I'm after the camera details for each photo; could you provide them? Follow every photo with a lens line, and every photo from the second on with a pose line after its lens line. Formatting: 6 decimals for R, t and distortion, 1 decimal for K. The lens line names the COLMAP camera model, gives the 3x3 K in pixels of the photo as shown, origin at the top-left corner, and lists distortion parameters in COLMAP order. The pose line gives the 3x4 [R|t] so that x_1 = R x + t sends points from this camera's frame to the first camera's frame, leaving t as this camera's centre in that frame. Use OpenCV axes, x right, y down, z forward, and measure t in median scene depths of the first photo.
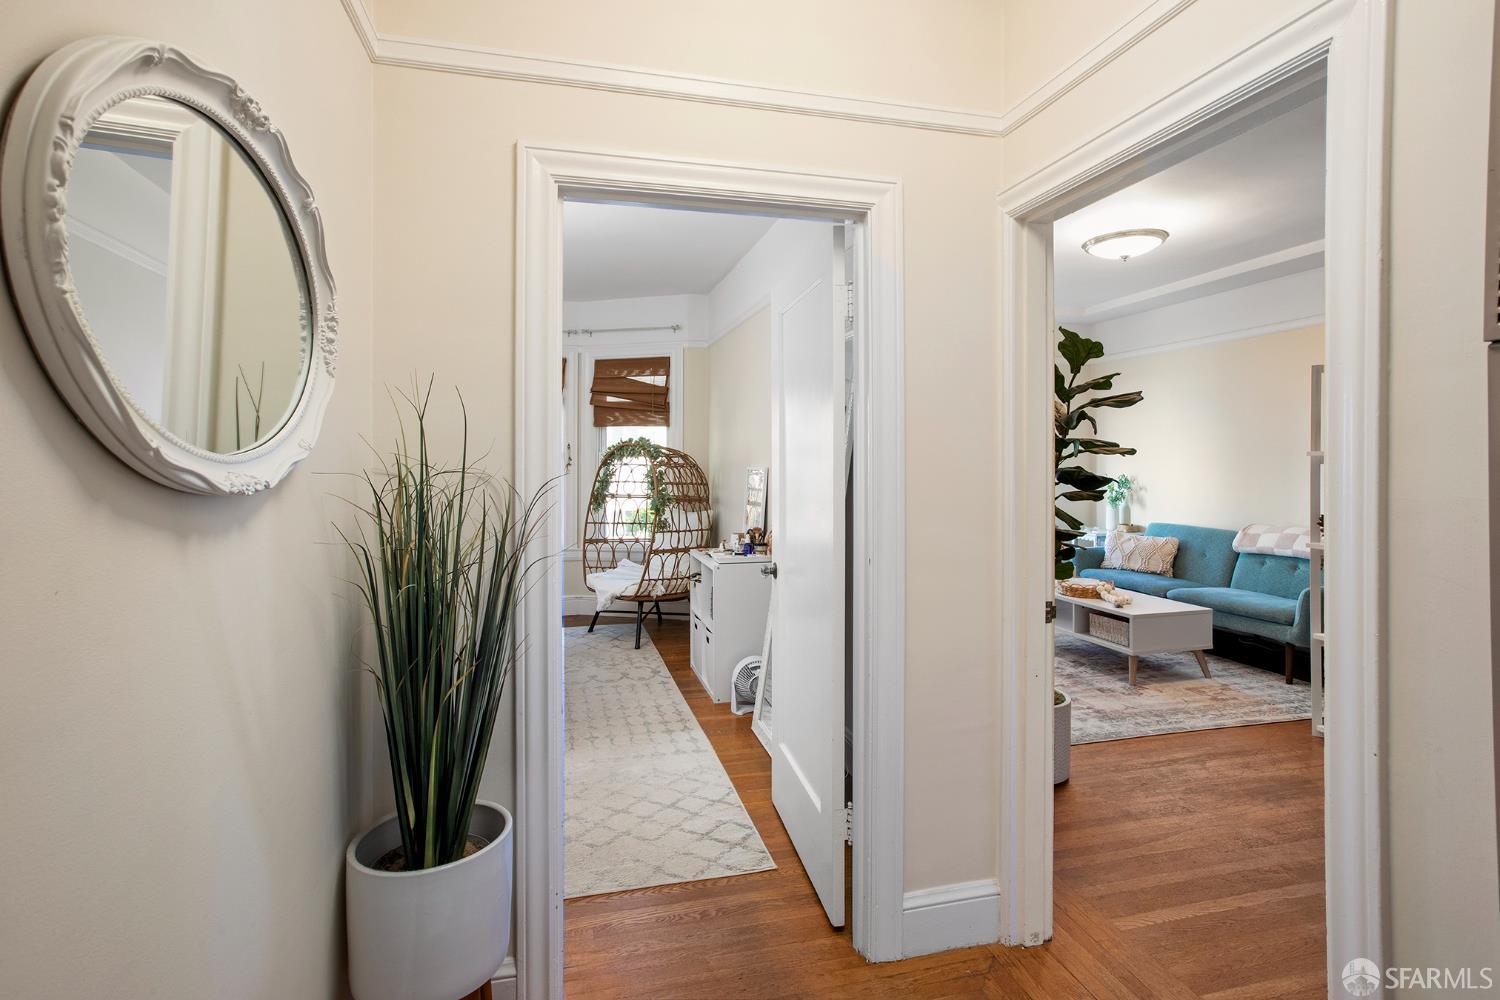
lens RADIAL K [[765.5, 0, 751.7], [0, 765.5, 450.5], [0, 0, 1]] dist [0.000072, 0.000000]
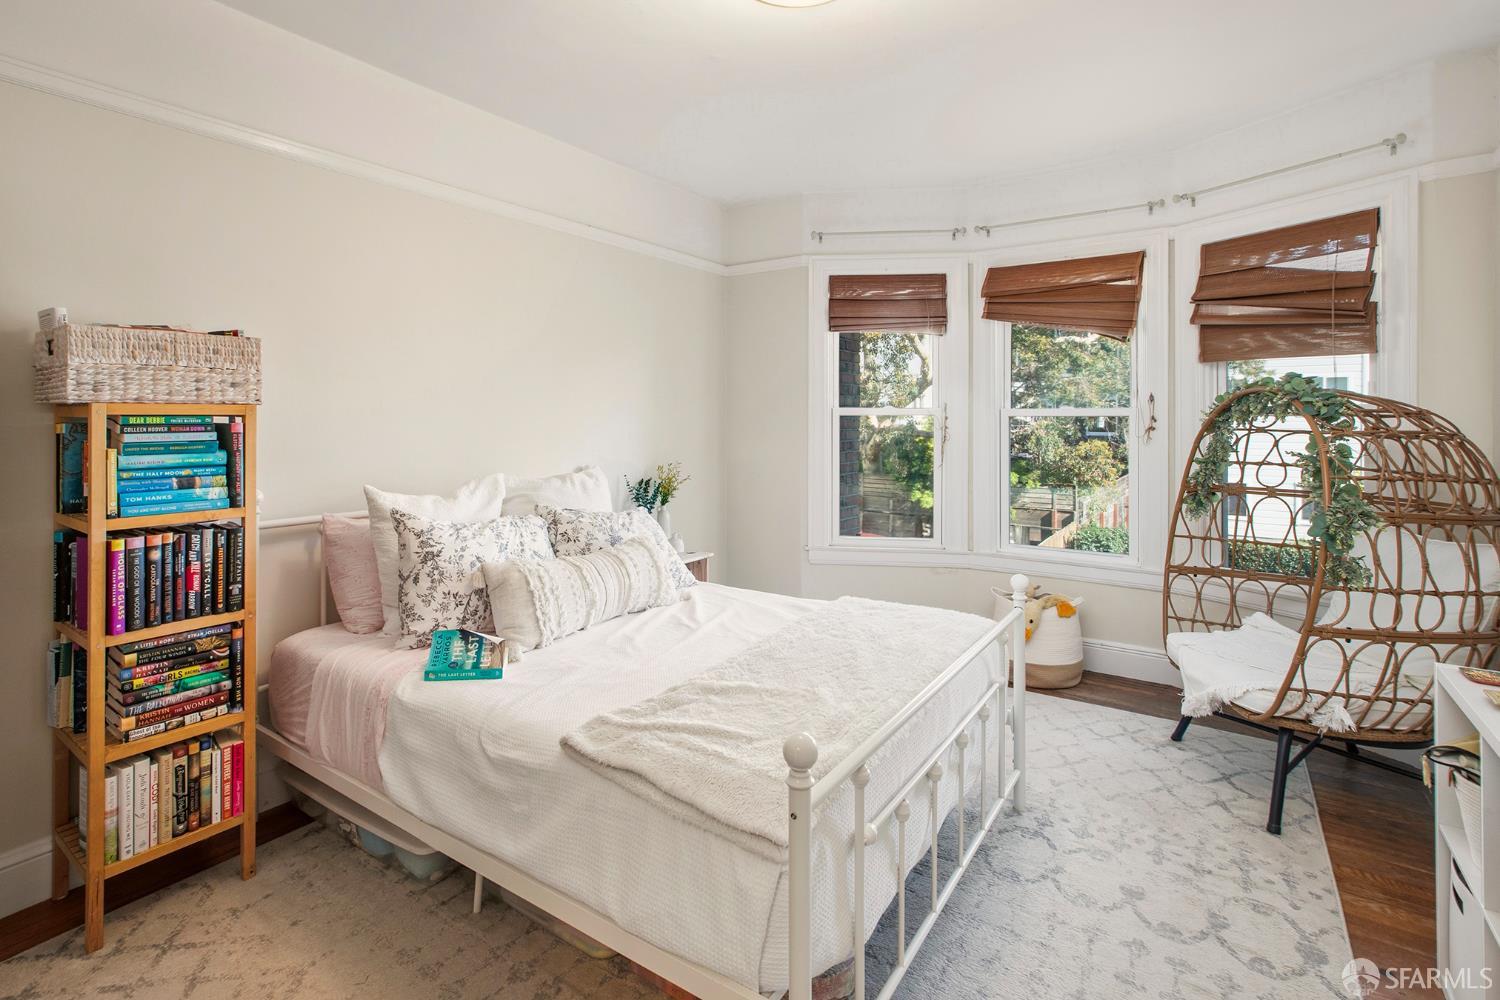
lens RADIAL K [[685.3, 0, 746.4], [0, 685.3, 412.9], [0, 0, 1]] dist [-0.013896, 0.007640]
pose [[0.635554, -0.001995, -0.772054, -0.032012], [0.003580, 0.999994, 0.000363, 0.005325], [0.772048, -0.002995, 0.635557, 0.460538]]
